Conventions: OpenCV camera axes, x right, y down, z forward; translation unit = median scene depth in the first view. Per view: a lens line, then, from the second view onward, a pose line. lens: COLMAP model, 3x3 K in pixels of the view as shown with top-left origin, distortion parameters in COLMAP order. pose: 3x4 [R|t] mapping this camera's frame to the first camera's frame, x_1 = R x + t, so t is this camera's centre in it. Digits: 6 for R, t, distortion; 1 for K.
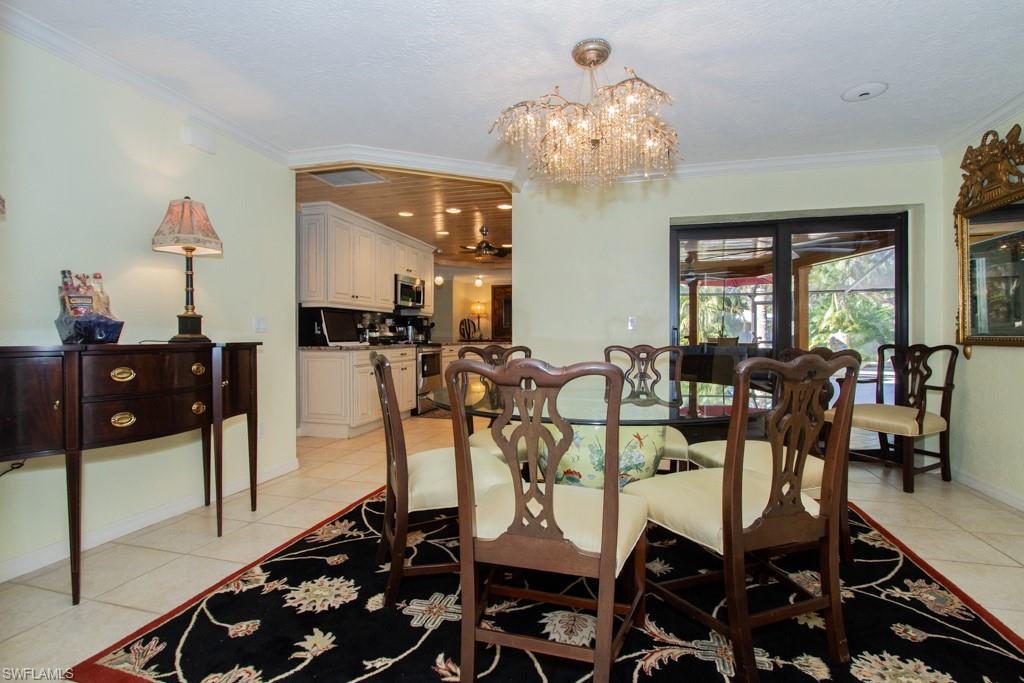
lens RADIAL K [[487.7, 0, 506.6], [0, 487.7, 338.6], [0, 0, 1]] dist [-0.028755, -0.000575]
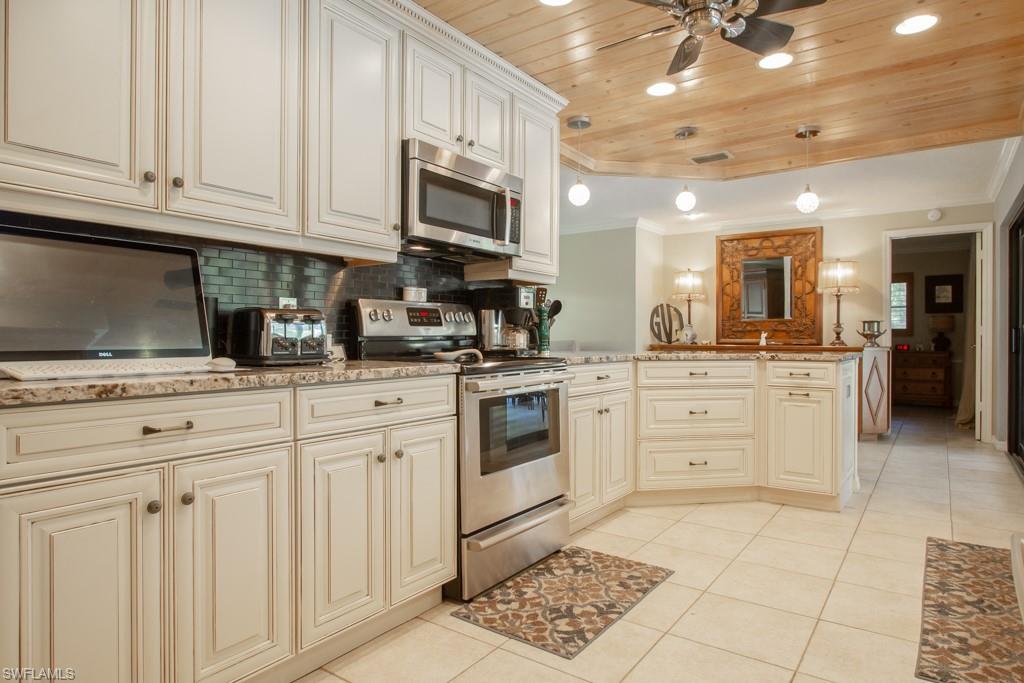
lens RADIAL K [[598.8, 0, 510.3], [0, 598.8, 338.3], [0, 0, 1]] dist [-0.018965, 0.007773]
pose [[0.937705, 0.006805, -0.347367, -0.027627], [-0.007915, 0.999967, -0.001776, -0.003646], [0.347344, 0.004415, 0.937728, 0.618440]]
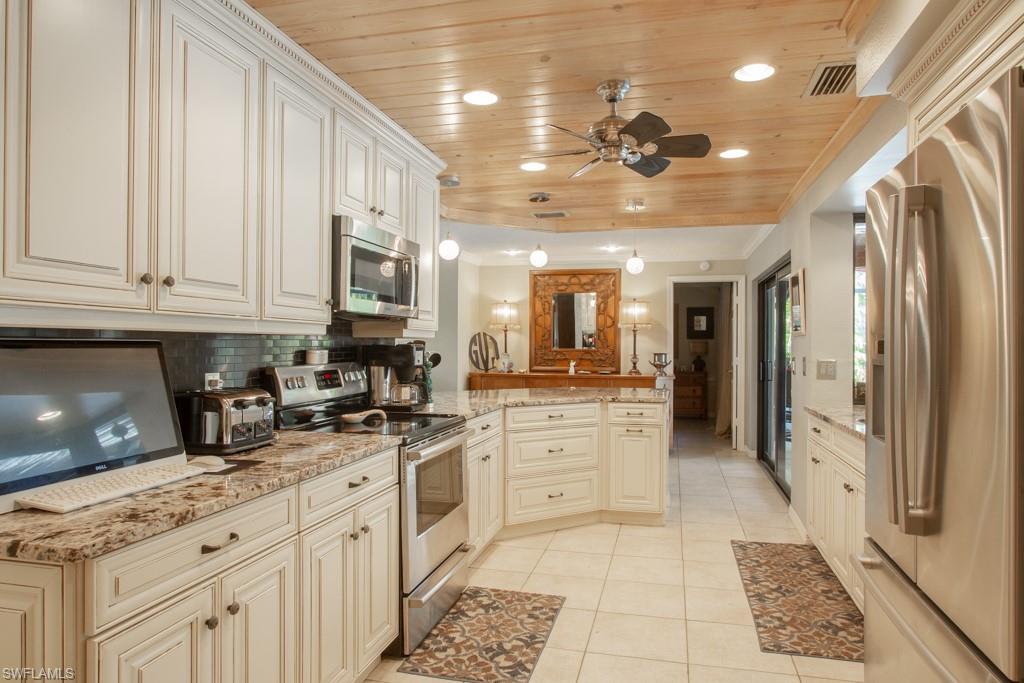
lens RADIAL K [[630.0, 0, 517.4], [0, 630.0, 346.7], [0, 0, 1]] dist [-0.010807, 0.005374]
pose [[0.999586, 0.005008, 0.028339, -0.111658], [-0.004938, 0.999985, -0.002530, -0.042186], [-0.028351, 0.002389, 0.999595, 0.543504]]
